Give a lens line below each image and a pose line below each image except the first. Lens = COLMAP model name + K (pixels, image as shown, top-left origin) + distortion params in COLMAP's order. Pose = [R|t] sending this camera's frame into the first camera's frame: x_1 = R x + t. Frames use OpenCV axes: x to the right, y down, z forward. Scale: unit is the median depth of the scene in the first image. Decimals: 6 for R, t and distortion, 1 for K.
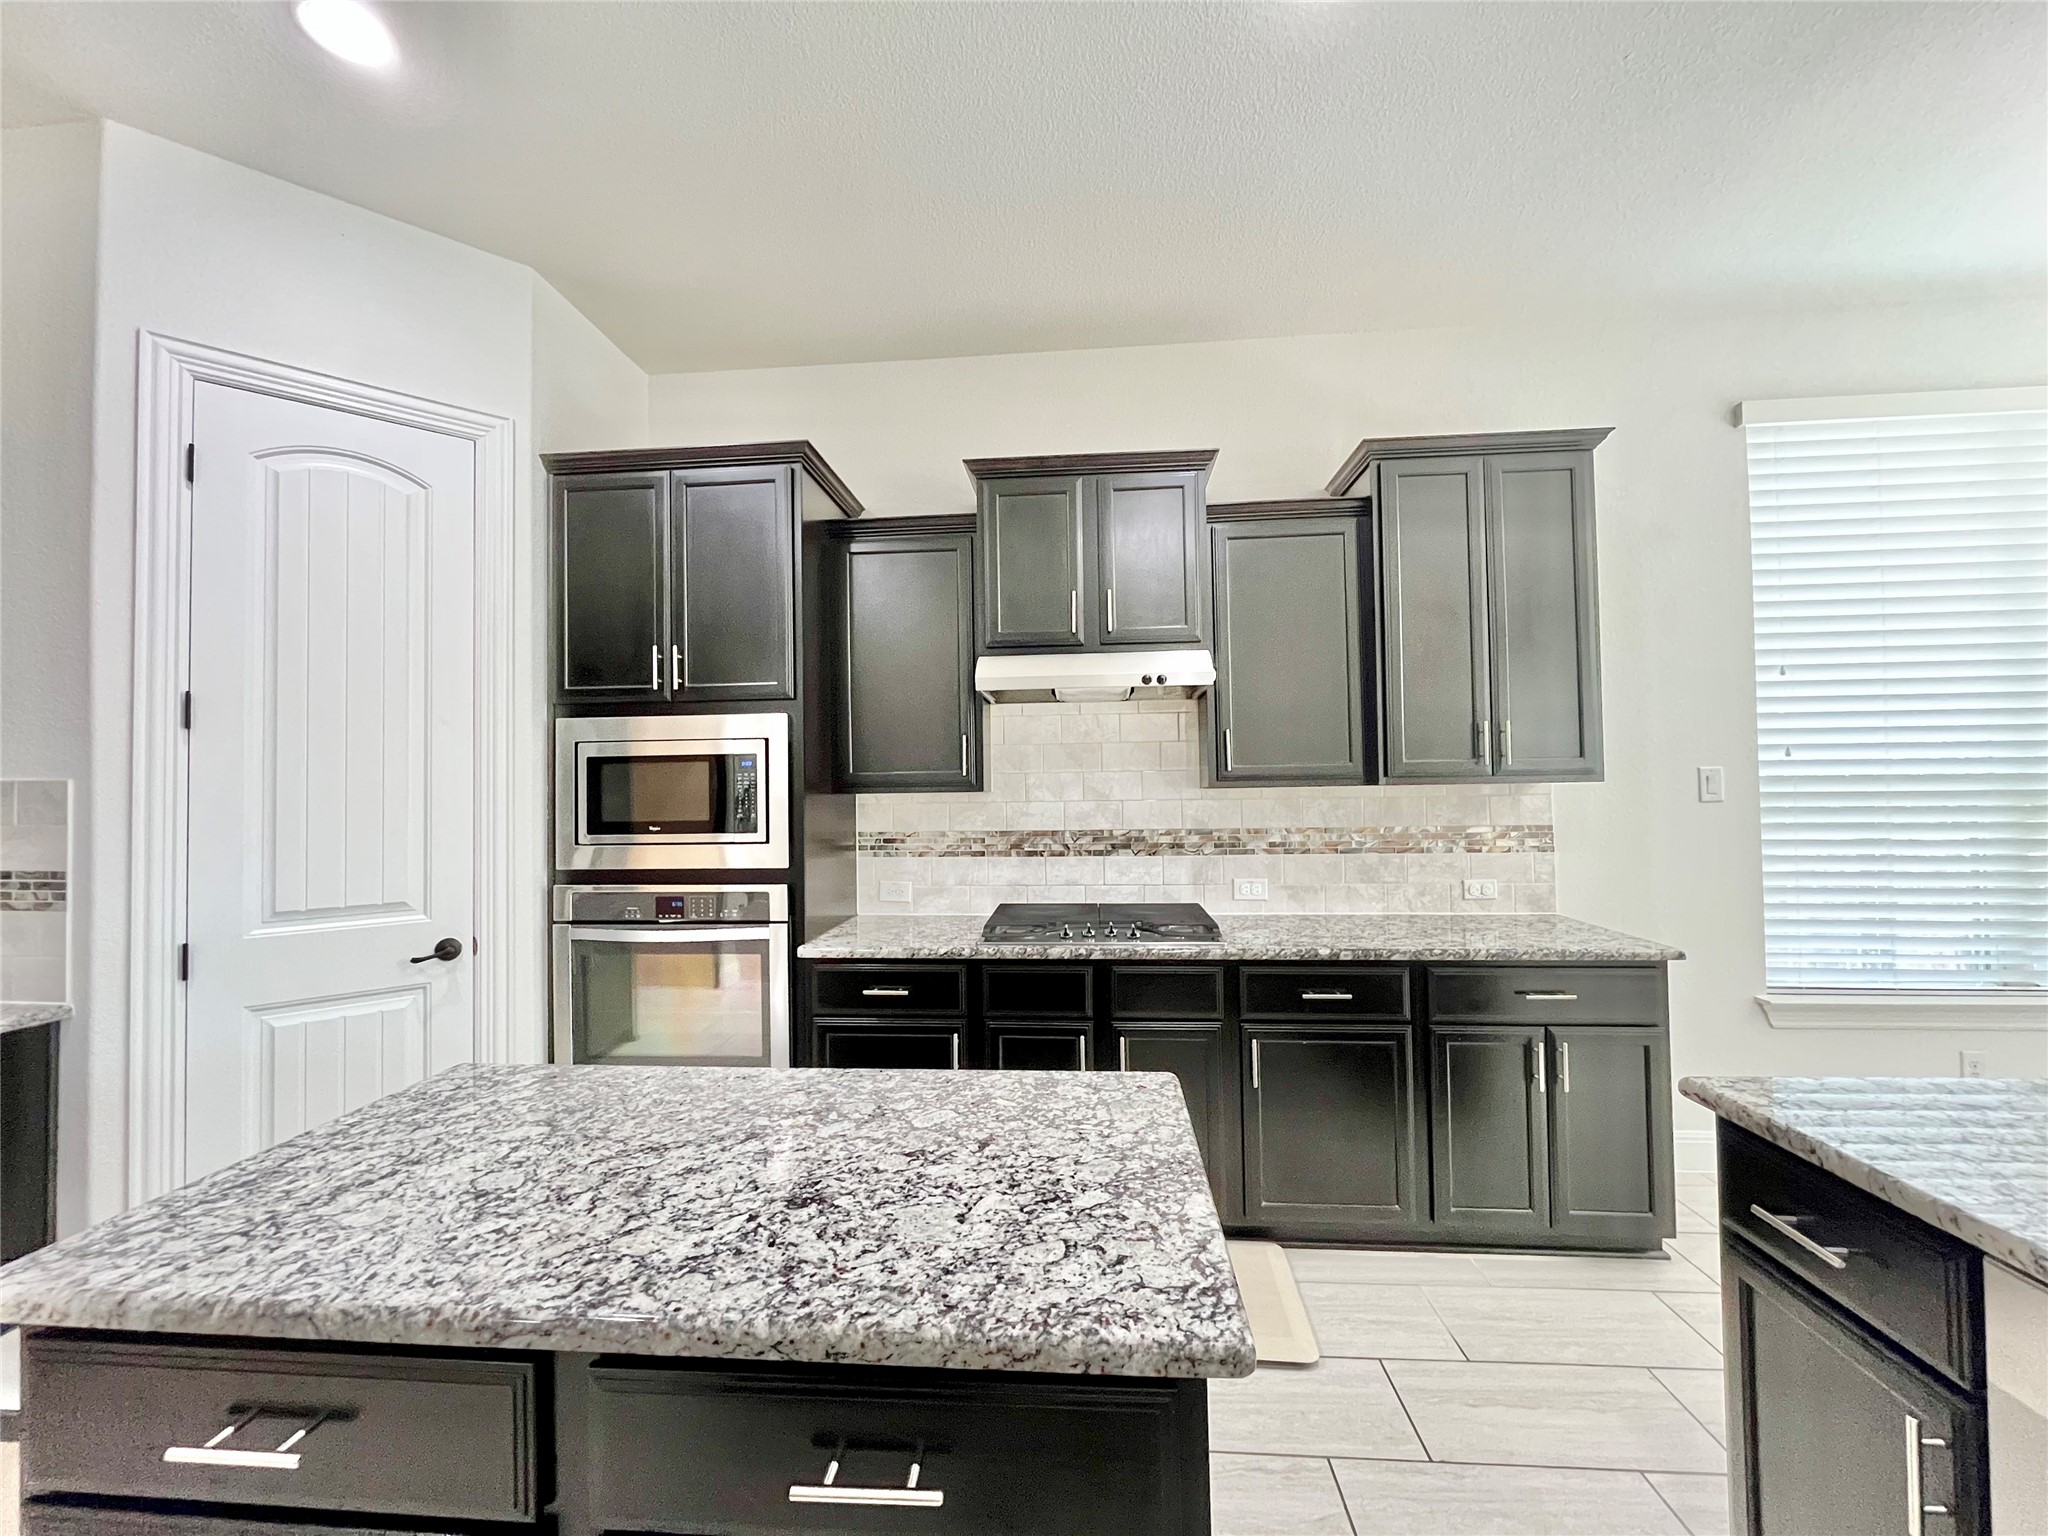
lens RADIAL K [[826.3, 0, 1020.6], [0, 826.3, 767.2], [0, 0, 1]] dist [-0.003220, -0.000275]
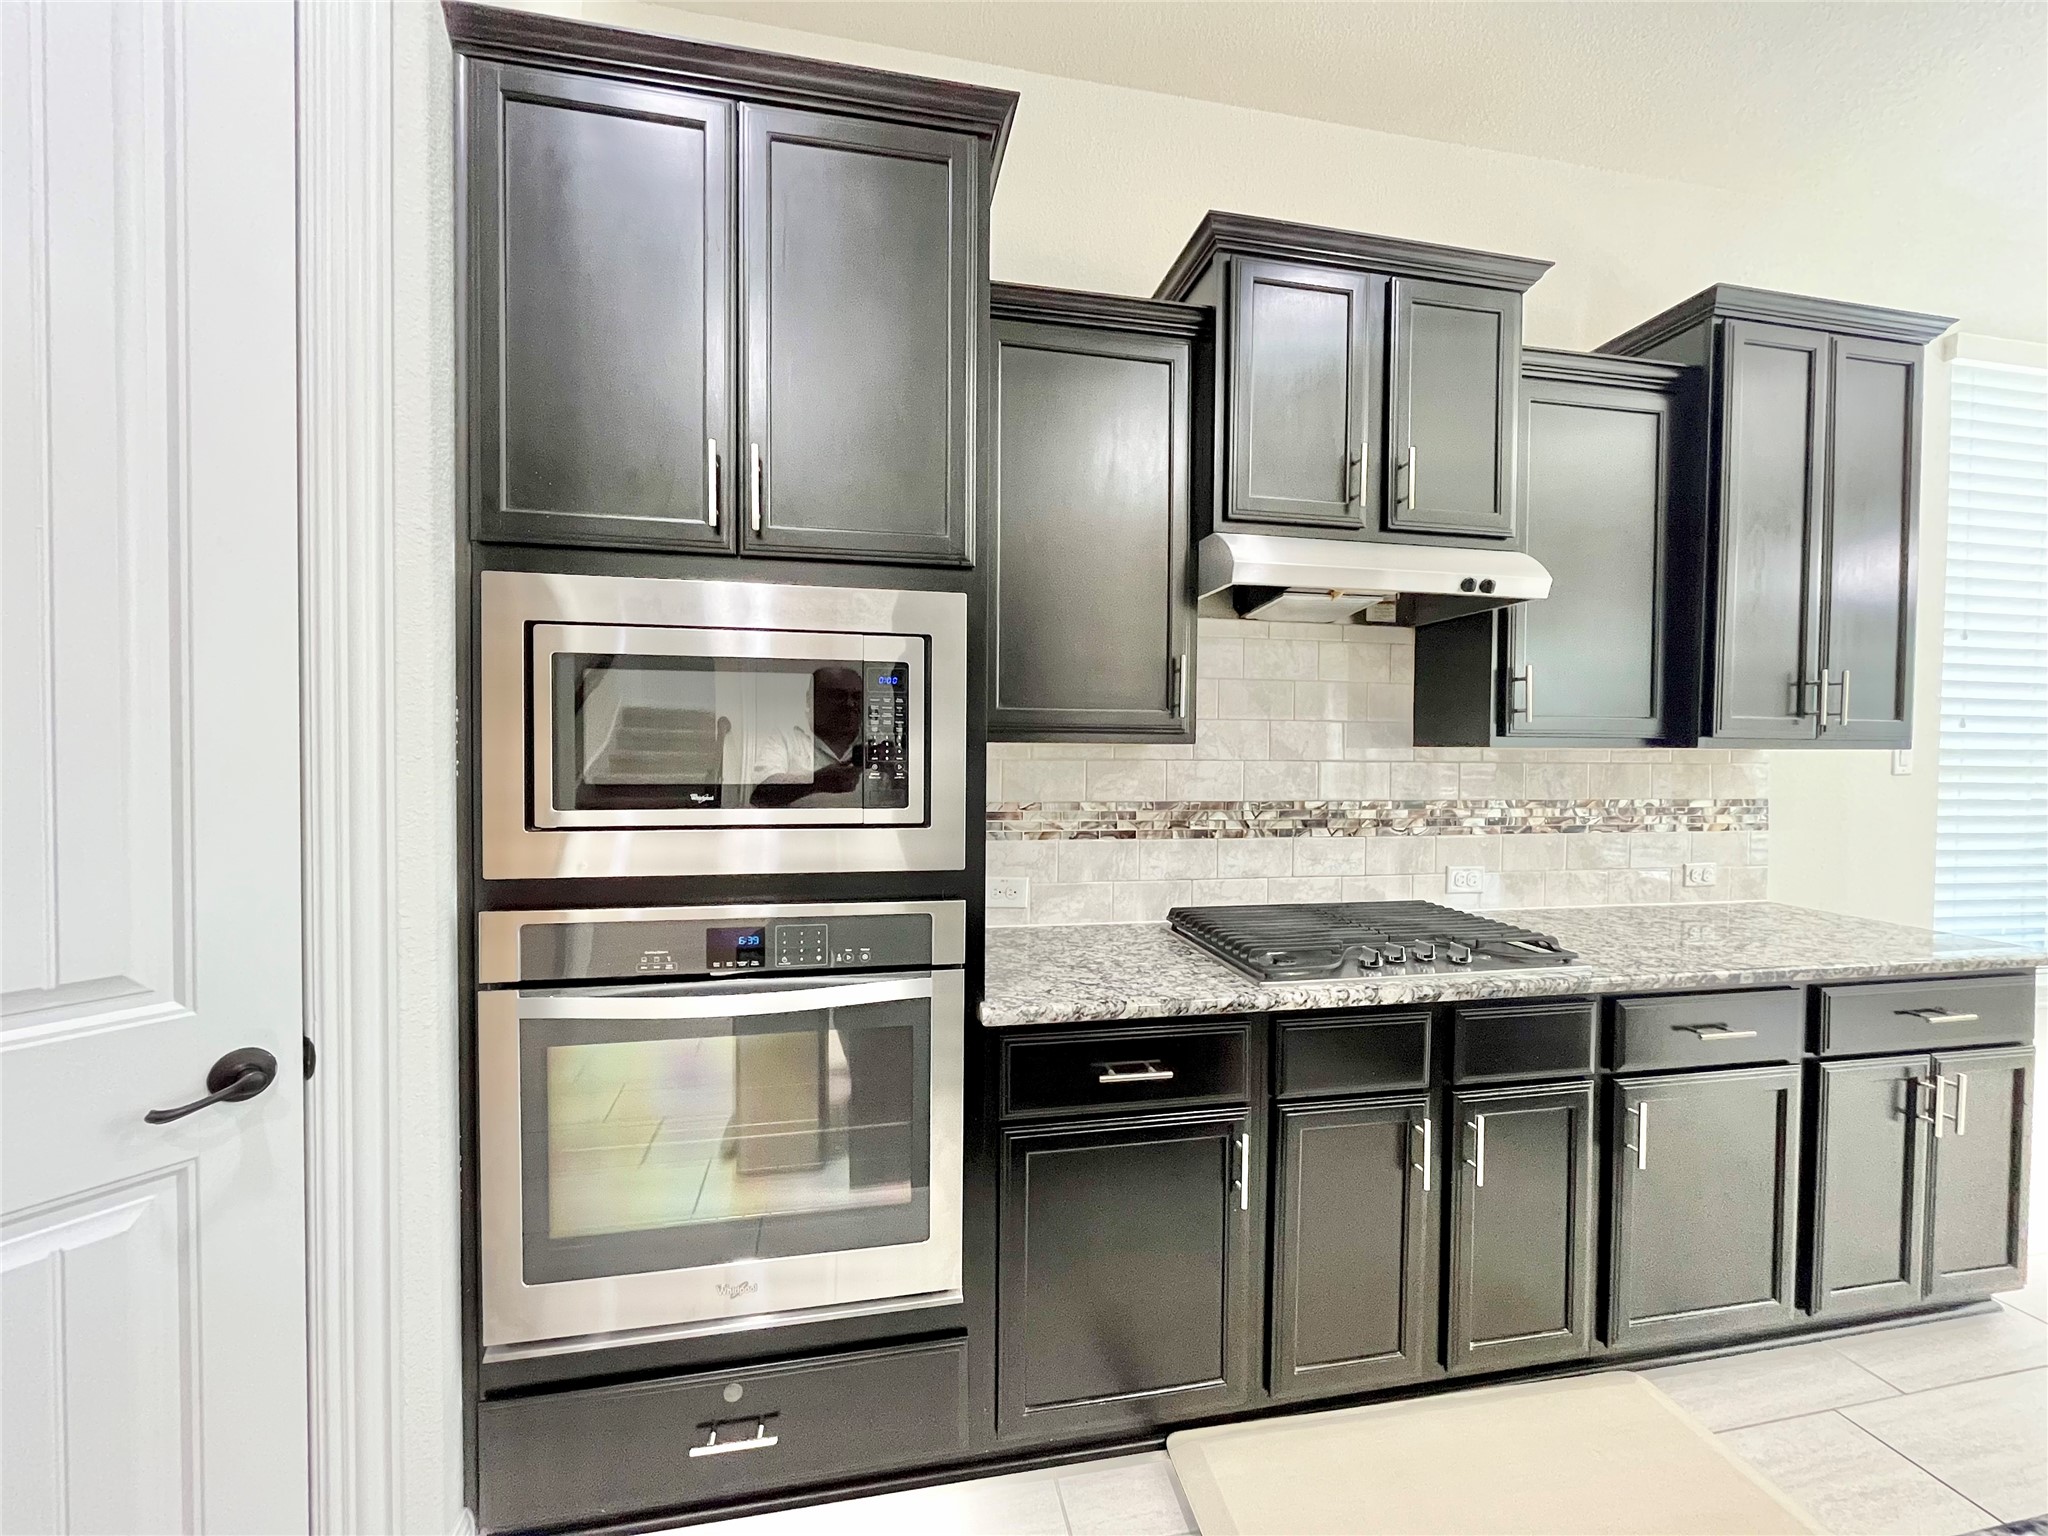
lens RADIAL K [[826.3, 0, 1020.6], [0, 826.3, 767.2], [0, 0, 1]] dist [-0.003220, -0.000275]
pose [[0.960564, 0.017036, 0.277537, -0.342981], [-0.029986, 0.998647, 0.042483, 0.023627], [-0.276438, -0.049130, 0.959775, 0.388431]]
